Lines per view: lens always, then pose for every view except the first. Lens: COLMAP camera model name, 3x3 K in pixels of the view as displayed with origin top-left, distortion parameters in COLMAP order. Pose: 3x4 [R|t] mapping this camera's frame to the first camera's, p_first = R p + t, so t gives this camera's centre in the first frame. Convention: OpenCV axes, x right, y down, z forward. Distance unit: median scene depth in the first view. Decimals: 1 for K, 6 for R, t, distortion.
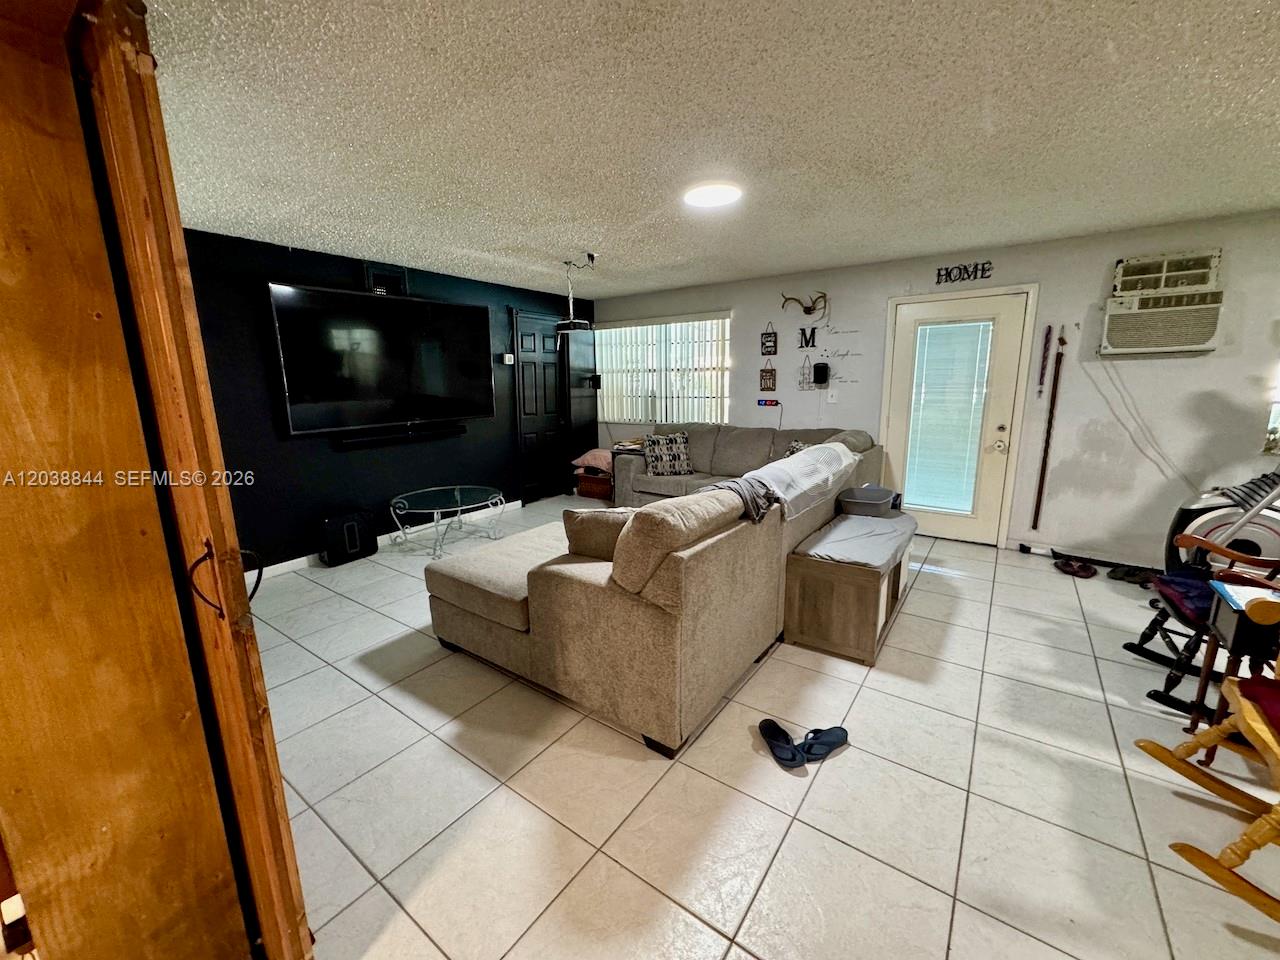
lens RADIAL K [[511.2, 0, 639.3], [0, 511.2, 479.5], [0, 0, 1]] dist [-0.002391, -0.000032]
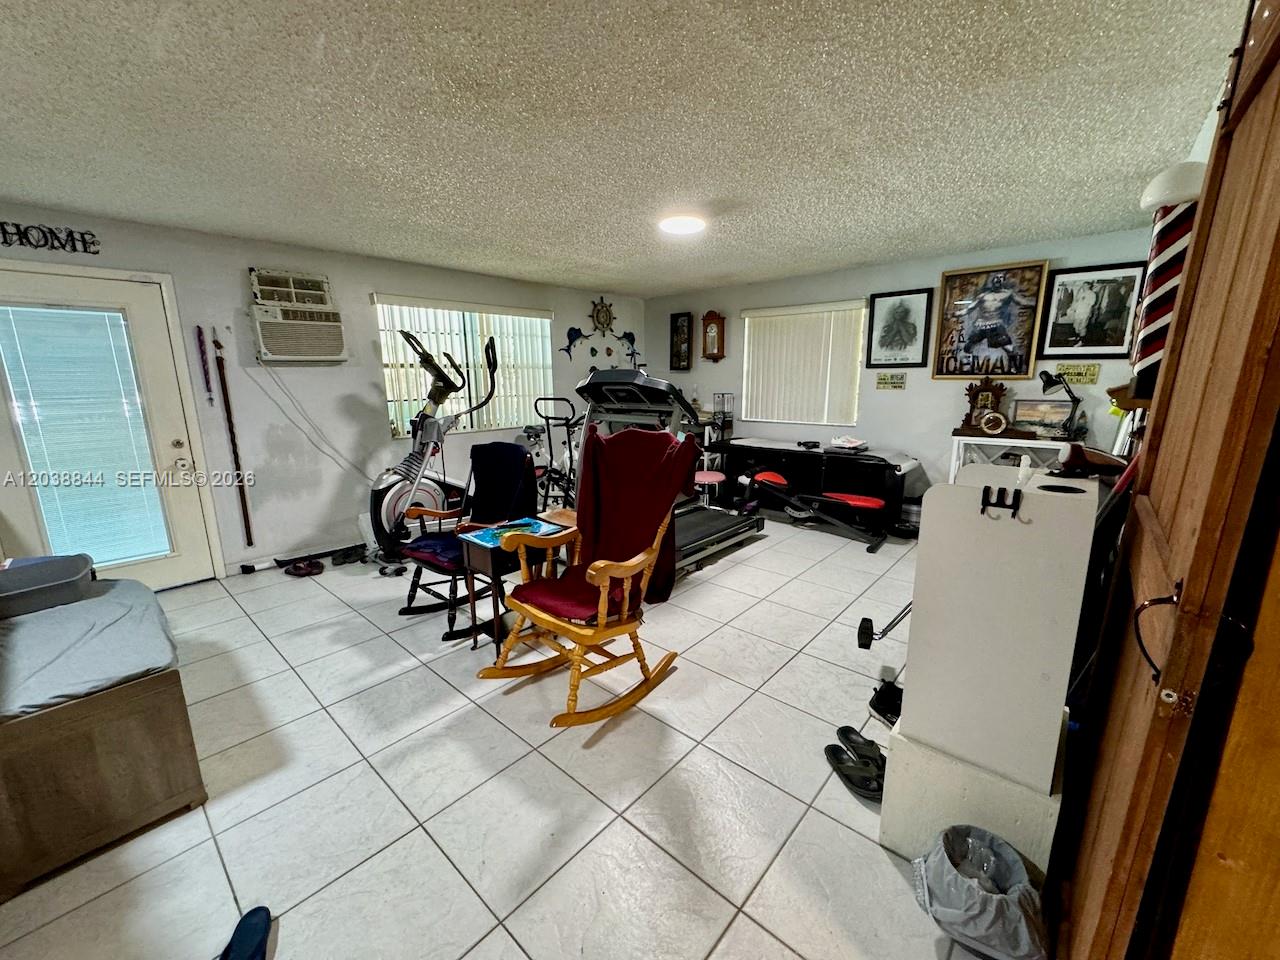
lens RADIAL K [[511.2, 0, 639.8], [0, 511.2, 480.3], [0, 0, 1]] dist [-0.002391, -0.000032]
pose [[0.097278, -0.185173, 0.977879, -0.057745], [0.198941, 0.966328, 0.163195, -0.035270], [-0.975171, 0.178665, 0.130841, 0.197974]]
